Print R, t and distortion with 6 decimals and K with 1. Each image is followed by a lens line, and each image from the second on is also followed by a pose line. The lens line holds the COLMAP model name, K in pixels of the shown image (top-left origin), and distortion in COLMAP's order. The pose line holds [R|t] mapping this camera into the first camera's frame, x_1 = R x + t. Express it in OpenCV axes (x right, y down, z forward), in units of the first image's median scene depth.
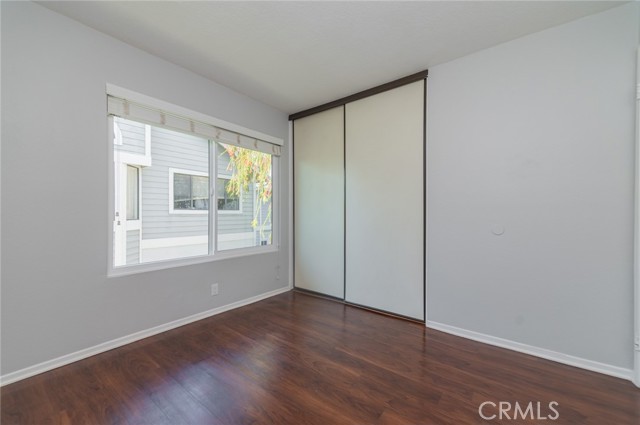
lens RADIAL K [[252.5, 0, 318.6], [0, 252.5, 211.9], [0, 0, 1]] dist [0.009160, -0.002171]
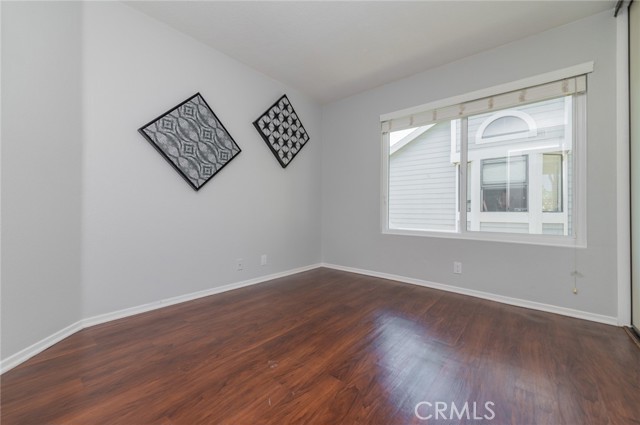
lens RADIAL K [[252.5, 0, 315.7], [0, 252.5, 209.9], [0, 0, 1]] dist [0.009160, -0.002171]
pose [[-0.045451, -0.005259, -0.998953, 0.568988], [-0.004943, 0.999975, -0.005040, 0.081182], [0.998954, 0.004709, -0.045476, 0.455524]]
